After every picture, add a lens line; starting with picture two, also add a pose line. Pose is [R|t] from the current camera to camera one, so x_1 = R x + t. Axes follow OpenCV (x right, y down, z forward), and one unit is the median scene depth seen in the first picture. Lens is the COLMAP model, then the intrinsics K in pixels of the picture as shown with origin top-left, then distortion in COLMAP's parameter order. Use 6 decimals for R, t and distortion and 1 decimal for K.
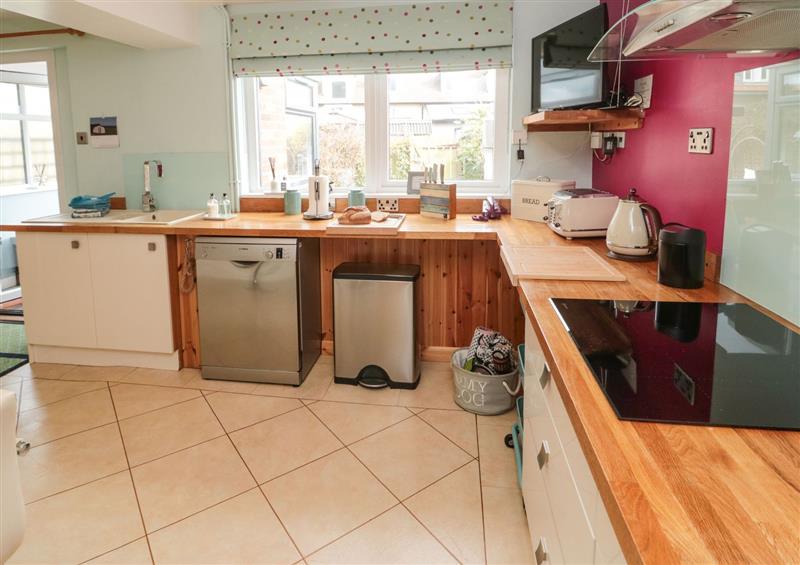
lens RADIAL K [[471.9, 0, 383.8], [0, 471.9, 195.4], [0, 0, 1]] dist [0.000329, -0.003463]
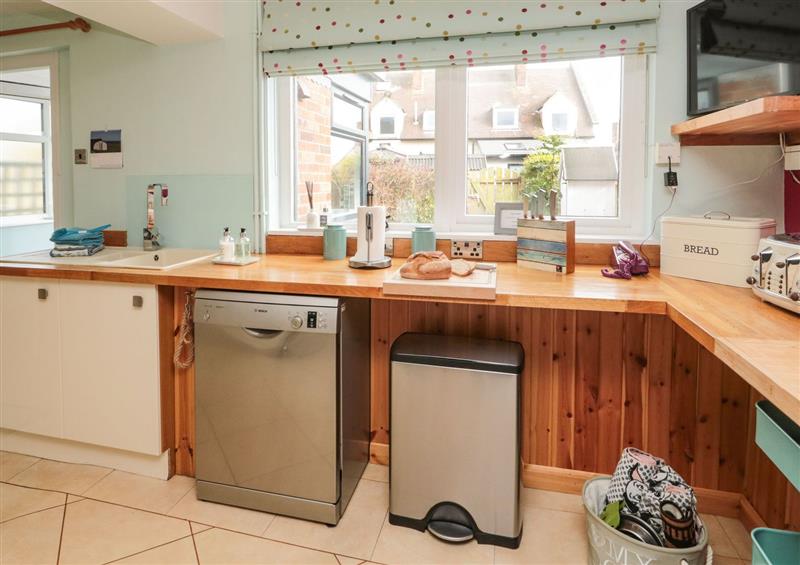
lens RADIAL K [[471.9, 0, 383.8], [0, 471.9, 195.4], [0, 0, 1]] dist [0.000329, -0.003463]
pose [[0.995285, 0.012864, -0.096136, -0.051600], [-0.020507, 0.996668, -0.078941, -0.001911], [0.094800, 0.080540, 0.992233, 0.294317]]
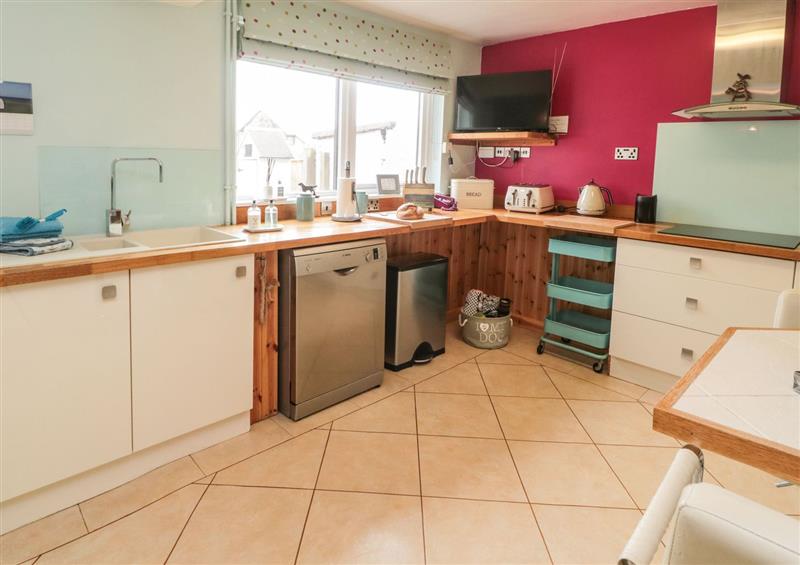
lens RADIAL K [[471.9, 0, 383.8], [0, 471.9, 195.4], [0, 0, 1]] dist [0.000329, -0.003463]
pose [[0.611906, -0.035224, 0.790146, -0.879774], [0.059700, 0.998215, -0.001733, 0.002306], [-0.788674, 0.048232, 0.612917, 0.329711]]
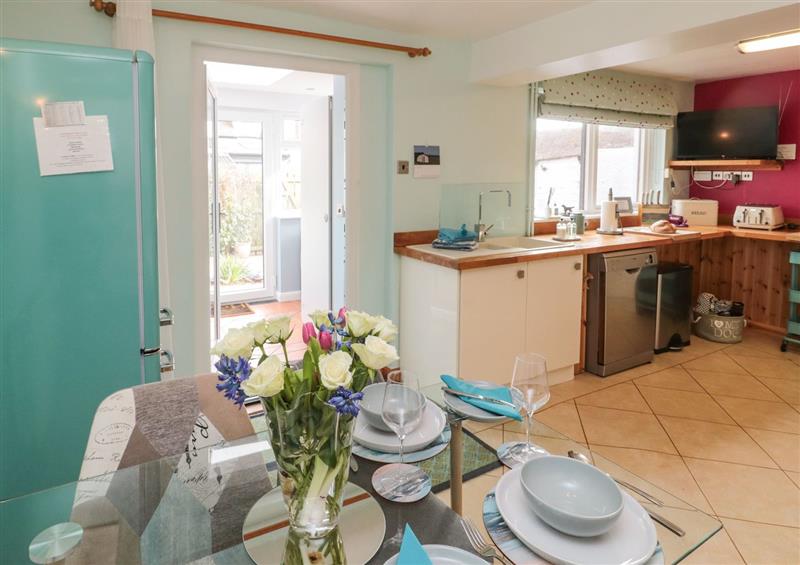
lens RADIAL K [[469.0, 0, 360.9], [0, 469.0, 192.3], [0, 0, 1]] dist [-0.003029, -0.002394]
pose [[0.796136, -0.010174, 0.605032, -1.461312], [0.057390, 0.996621, -0.058757, -0.028202], [-0.602390, 0.081502, 0.794030, 0.386938]]
